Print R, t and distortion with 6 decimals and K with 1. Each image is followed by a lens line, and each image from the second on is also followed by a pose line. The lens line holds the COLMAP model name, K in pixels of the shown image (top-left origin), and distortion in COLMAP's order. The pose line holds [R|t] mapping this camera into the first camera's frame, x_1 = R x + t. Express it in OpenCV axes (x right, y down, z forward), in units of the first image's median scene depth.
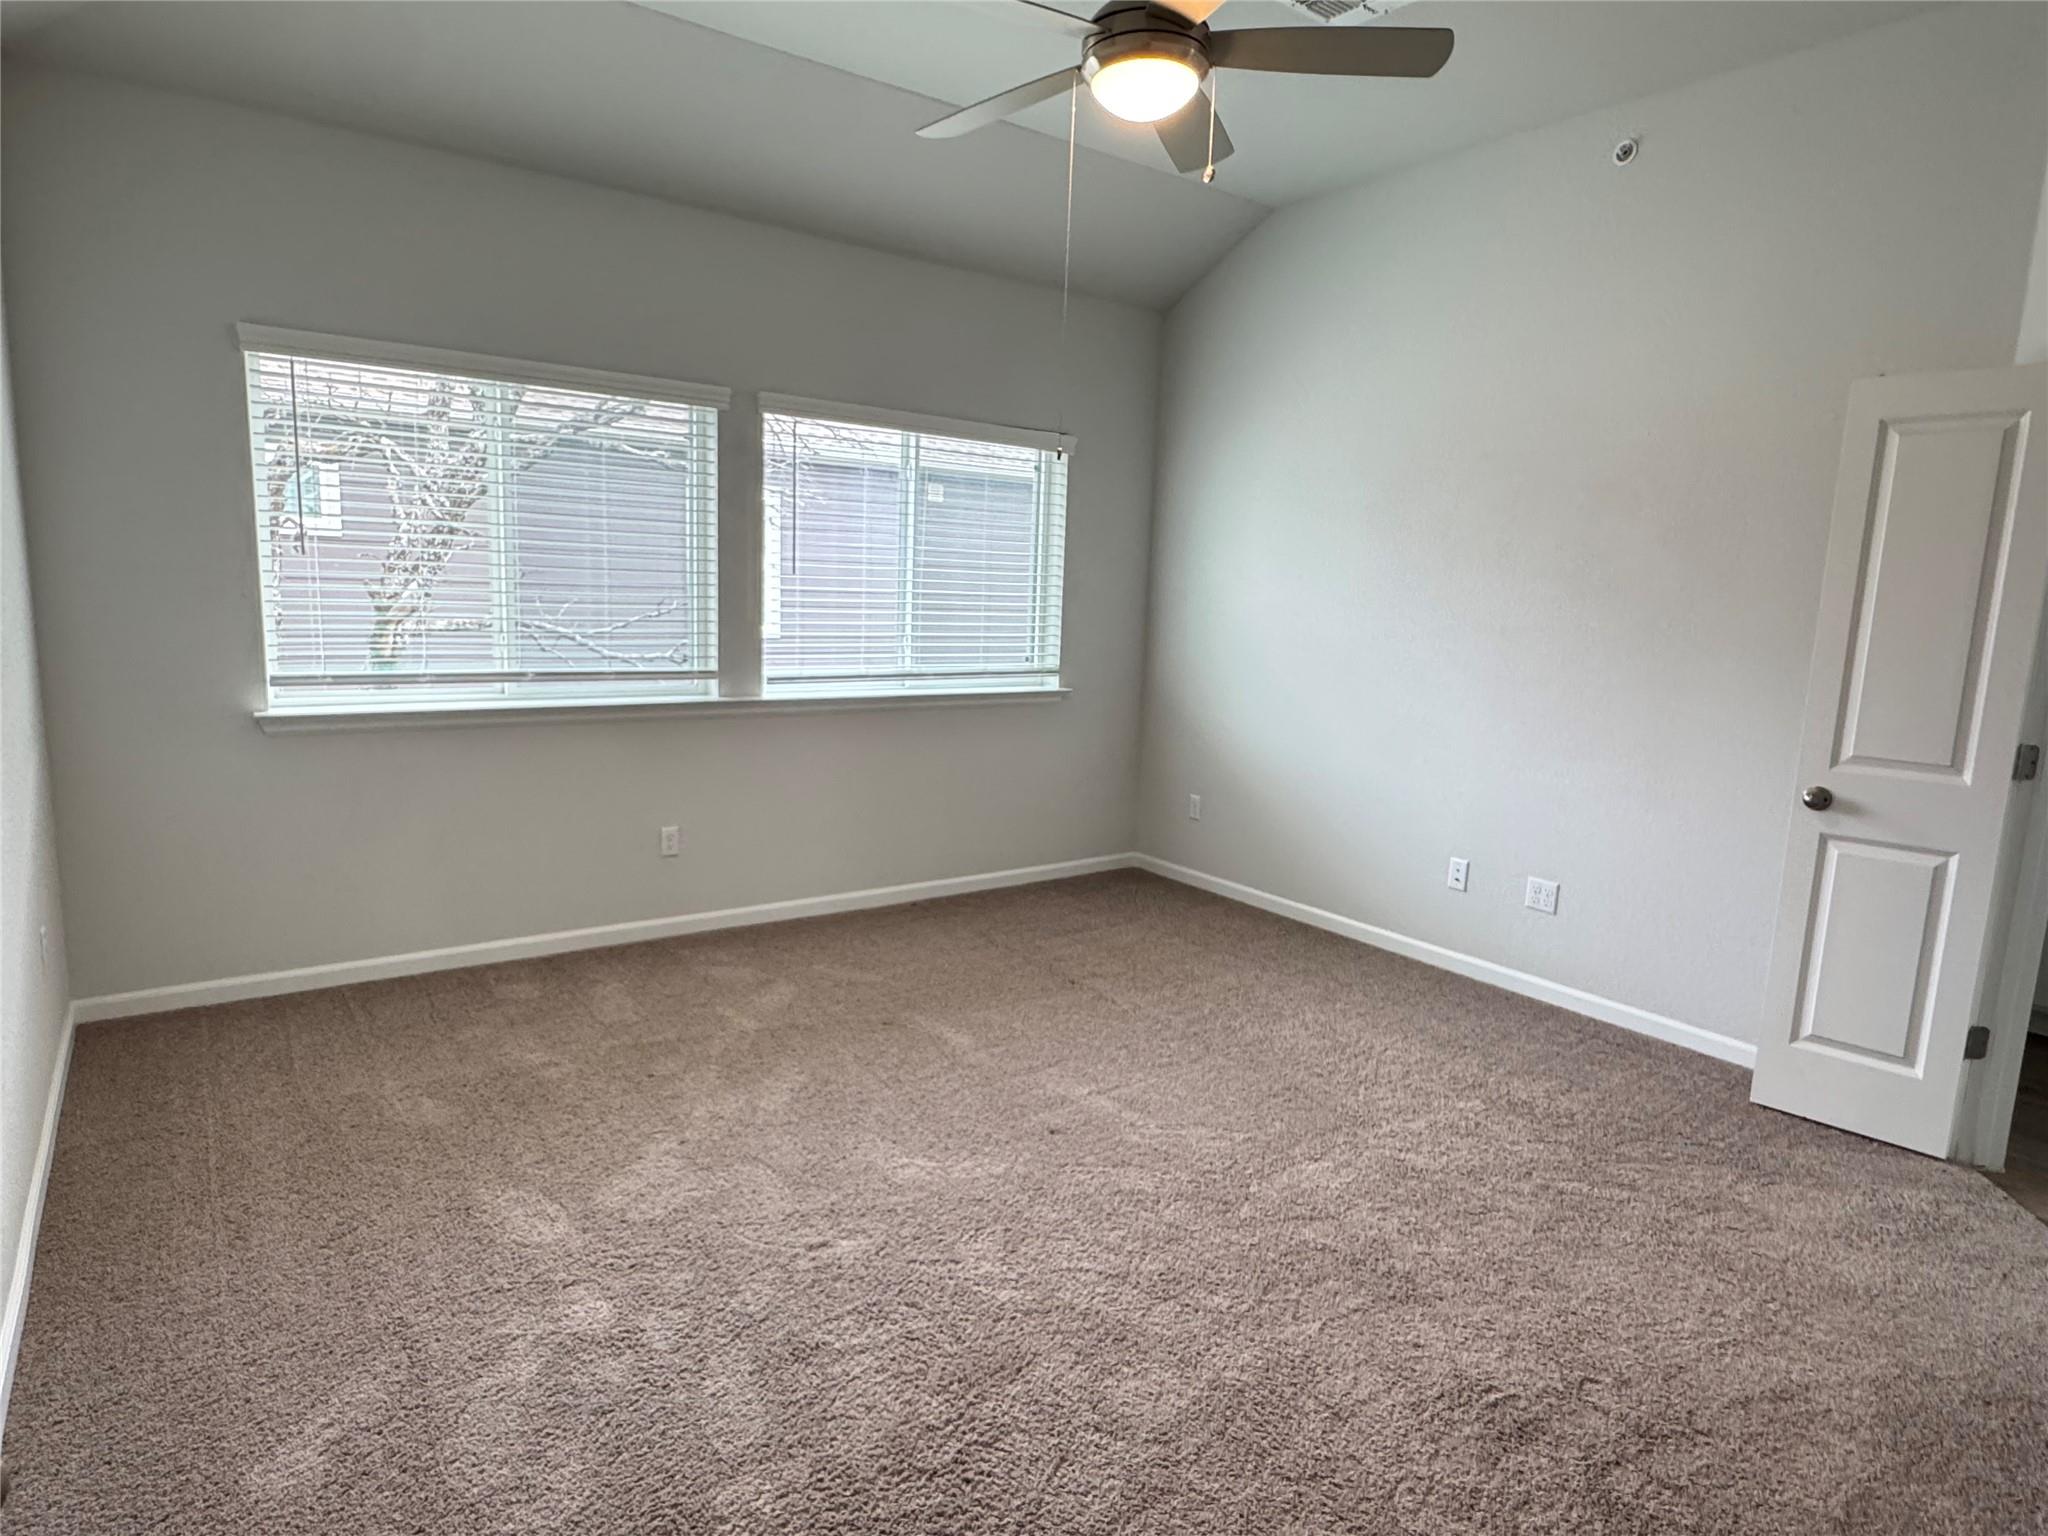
lens RADIAL K [[1179.9, 0, 1018.0], [0, 1179.9, 774.0], [0, 0, 1]] dist [0.005541, 0.000789]
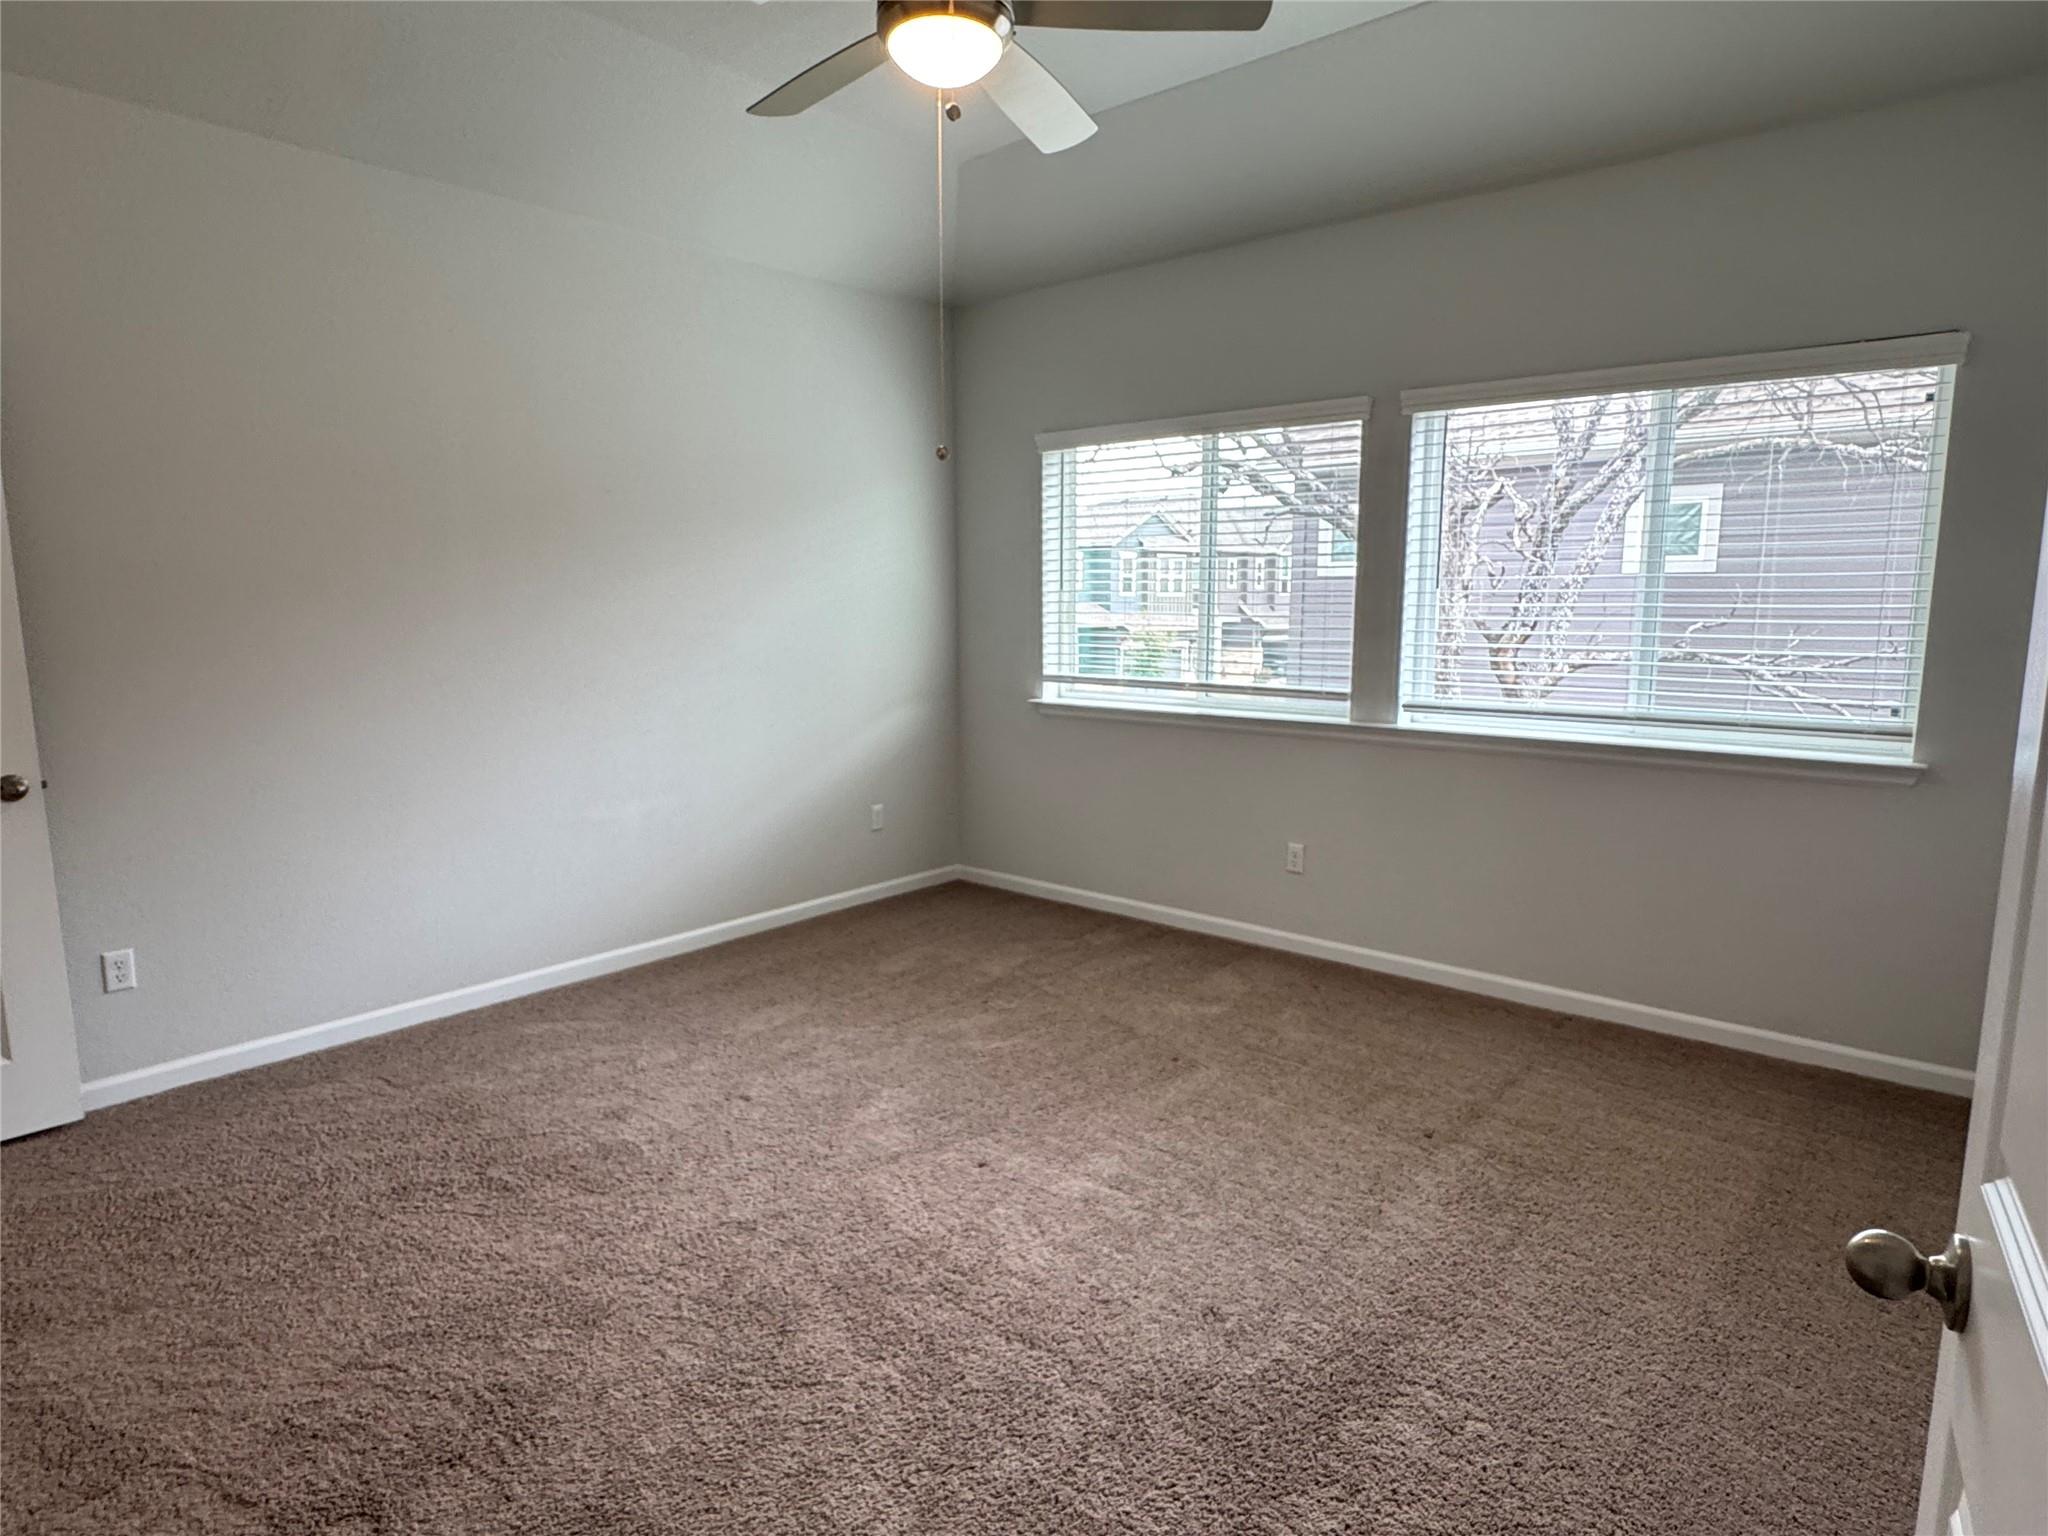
lens RADIAL K [[1179.9, 0, 1018.1], [0, 1179.9, 762.5], [0, 0, 1]] dist [0.005541, 0.000789]
pose [[0.216586, 0.100247, -0.971103, 0.626480], [-0.147527, 0.986652, 0.068949, -0.058038], [0.965053, 0.128330, 0.228484, 0.526177]]
